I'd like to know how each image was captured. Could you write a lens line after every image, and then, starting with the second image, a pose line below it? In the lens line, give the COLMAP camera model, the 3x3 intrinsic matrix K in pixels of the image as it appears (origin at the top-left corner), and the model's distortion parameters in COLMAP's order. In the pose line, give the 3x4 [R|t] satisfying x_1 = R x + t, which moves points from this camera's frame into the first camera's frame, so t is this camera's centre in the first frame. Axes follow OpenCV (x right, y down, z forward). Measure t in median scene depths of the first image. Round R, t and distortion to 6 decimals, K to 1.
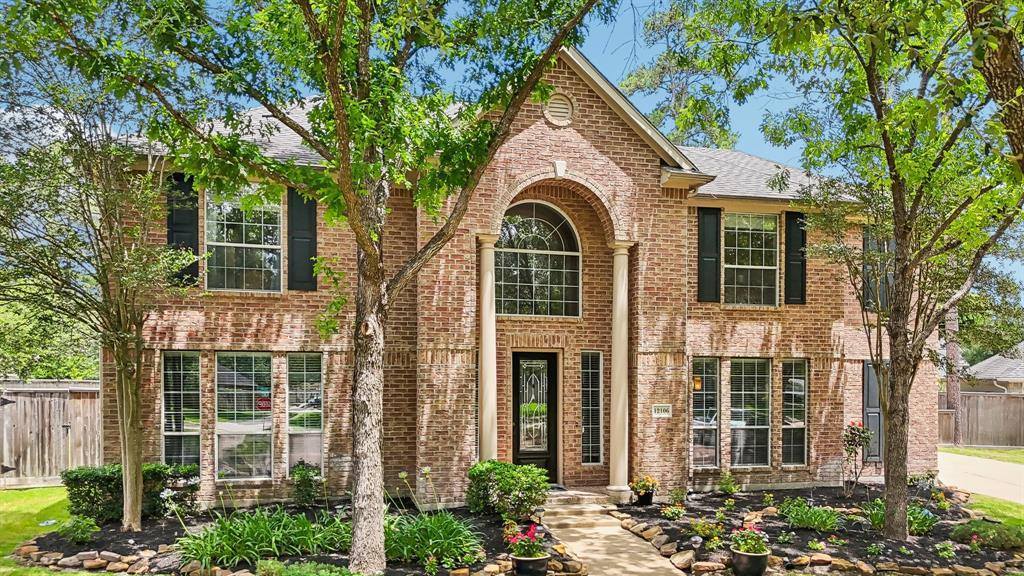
lens RADIAL K [[894.2, 0, 512.0], [0, 894.2, 288.0], [0, 0, 1]] dist [0.010693, 0.002987]
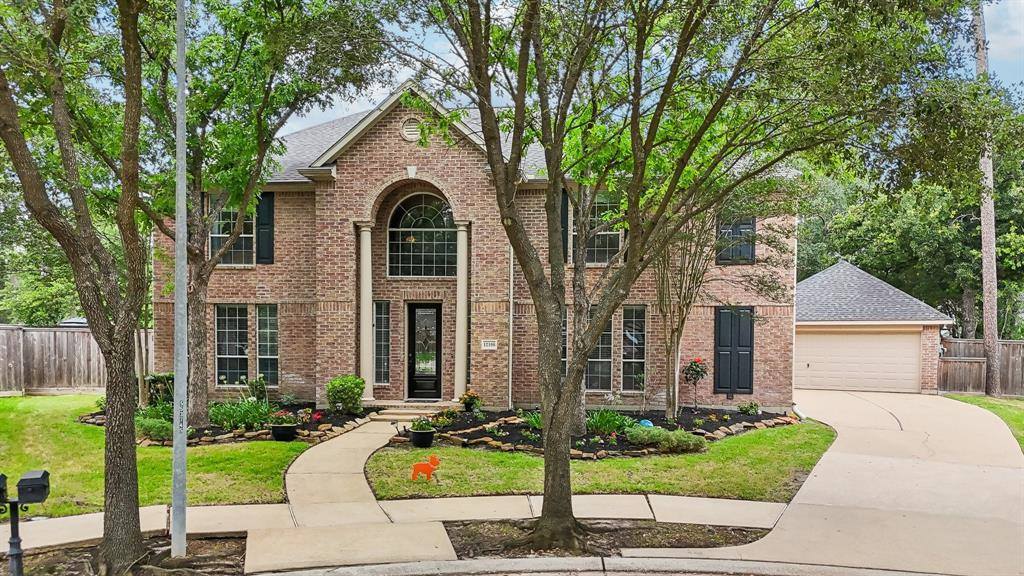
lens RADIAL K [[772.3, 0, 512.0], [0, 772.3, 288.0], [0, 0, 1]] dist [0.071967, -0.087525]
pose [[0.934098, -0.018594, -0.356533, 0.627928], [0.031495, 0.999041, 0.030414, 0.017062], [0.355626, -0.039639, 0.933788, -0.087434]]
